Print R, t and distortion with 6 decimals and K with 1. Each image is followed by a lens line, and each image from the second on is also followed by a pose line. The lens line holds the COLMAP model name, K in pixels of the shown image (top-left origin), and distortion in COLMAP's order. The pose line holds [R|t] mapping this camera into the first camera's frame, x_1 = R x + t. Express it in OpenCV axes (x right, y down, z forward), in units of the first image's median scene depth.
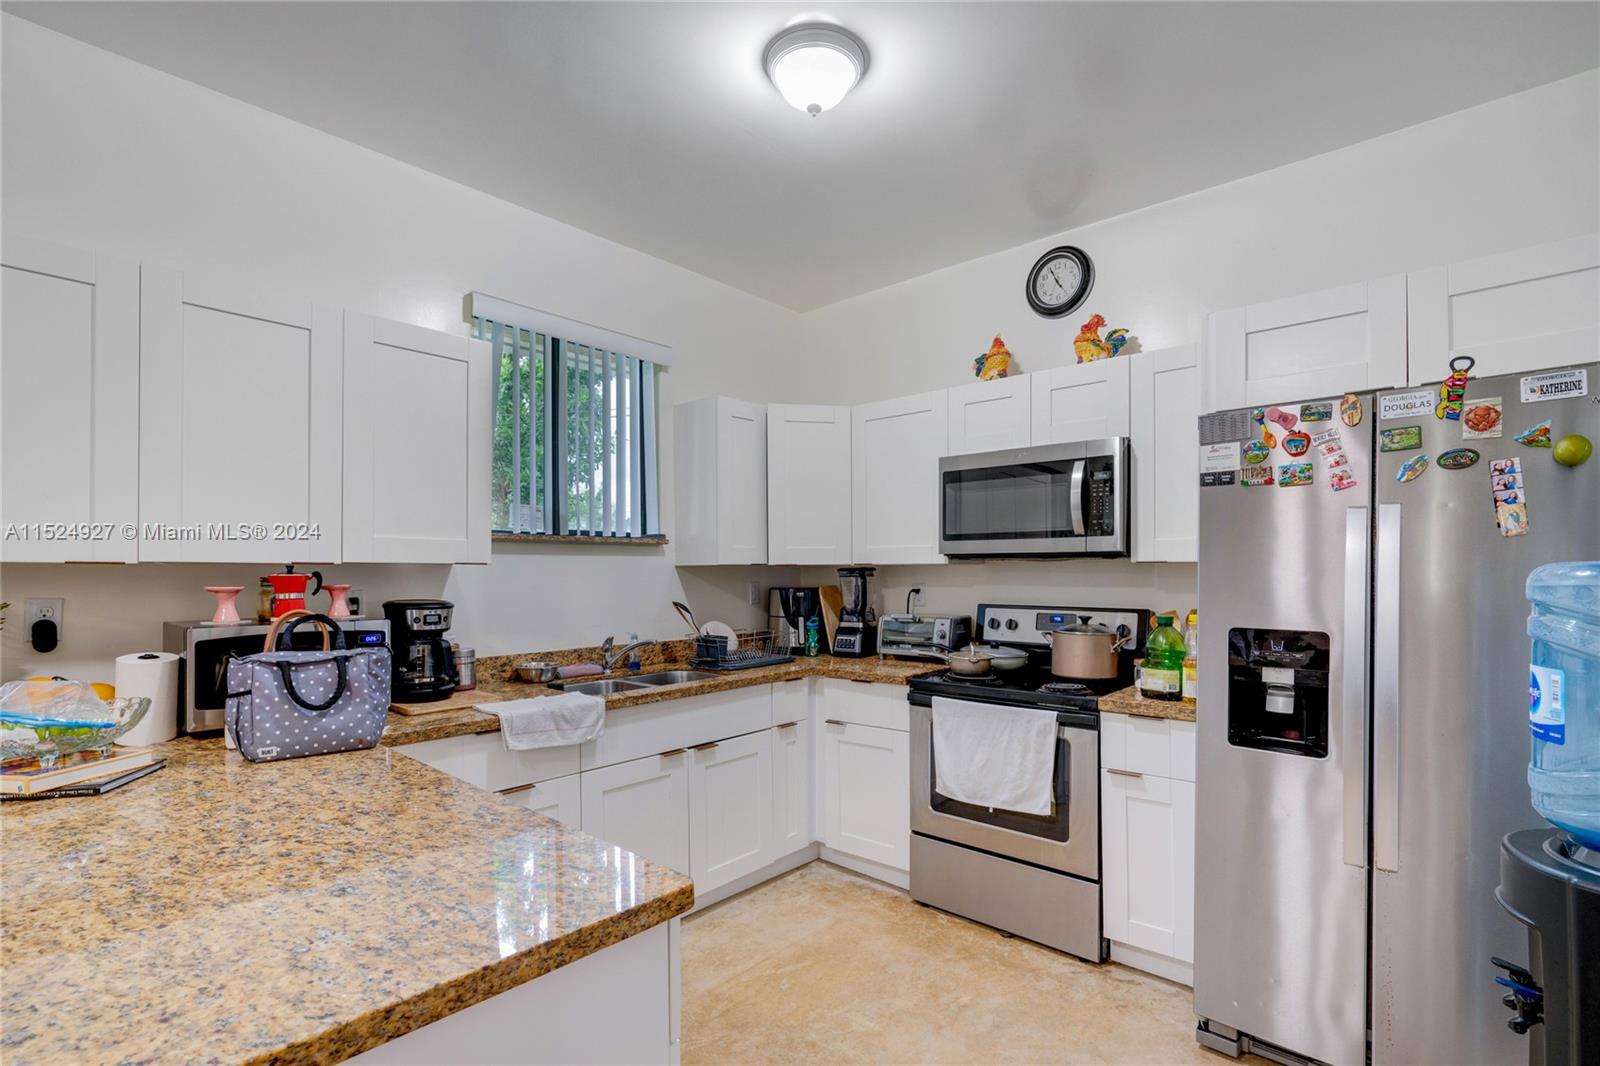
lens RADIAL K [[739.0, 0, 805.8], [0, 739.0, 571.4], [0, 0, 1]] dist [-0.010702, 0.003540]
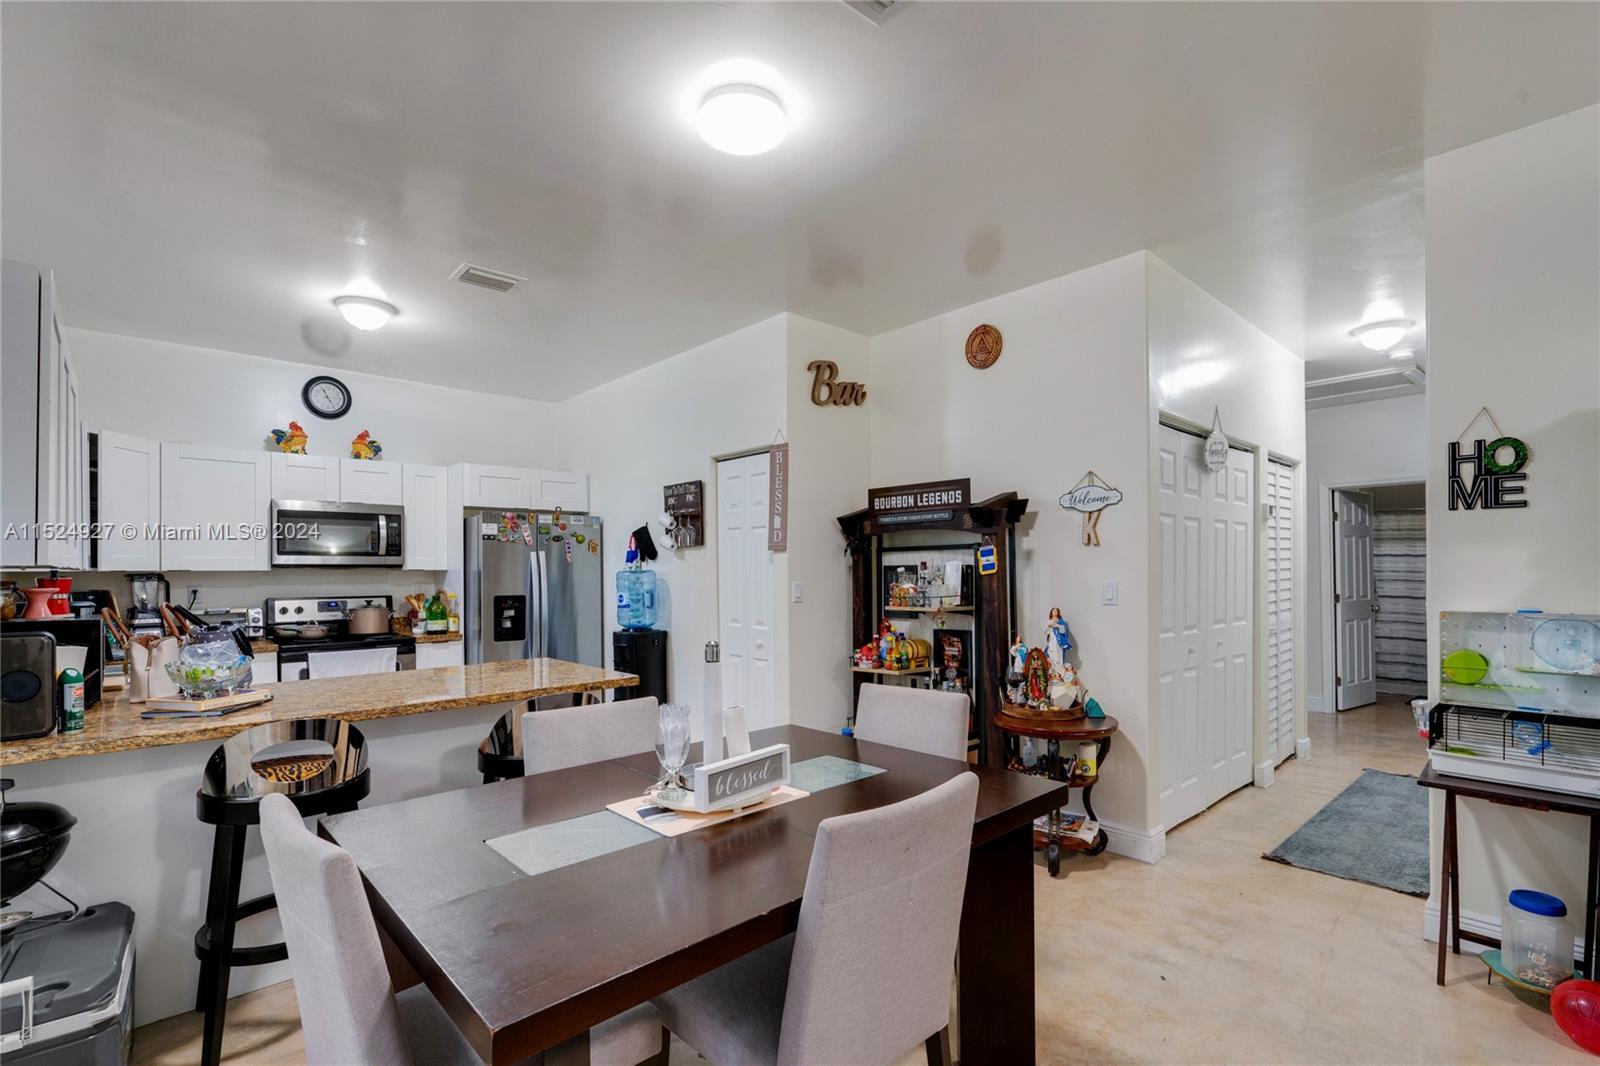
lens RADIAL K [[739.0, 0, 818.5], [0, 739.0, 572.0], [0, 0, 1]] dist [-0.010702, 0.003540]
pose [[0.080551, 0.000955, 0.996750, -1.467878], [0.009468, 0.999954, -0.001723, 0.006781], [-0.996706, 0.009577, 0.080538, -0.255942]]
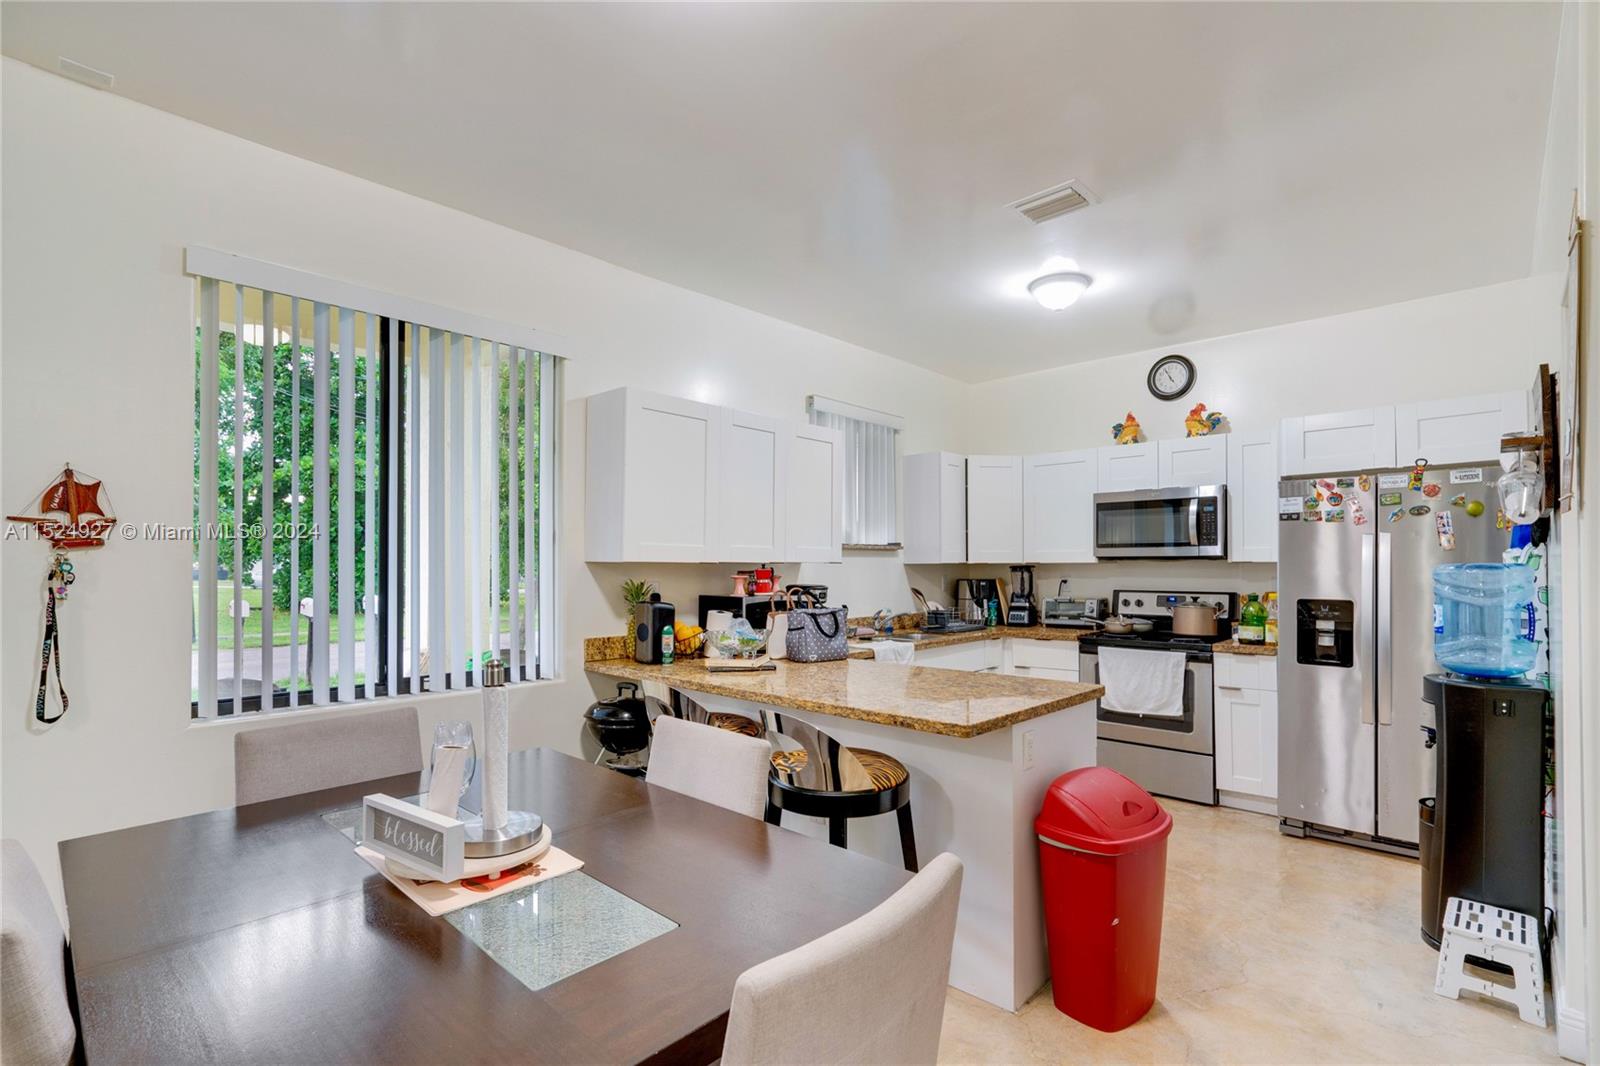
lens RADIAL K [[739.0, 0, 798.1], [0, 739.0, 560.3], [0, 0, 1]] dist [-0.010702, 0.003540]
pose [[0.999483, 0.001213, -0.032136, -0.465958], [-0.001572, 0.999937, -0.011146, 0.002725], [0.032120, 0.011191, 0.999421, -0.666916]]
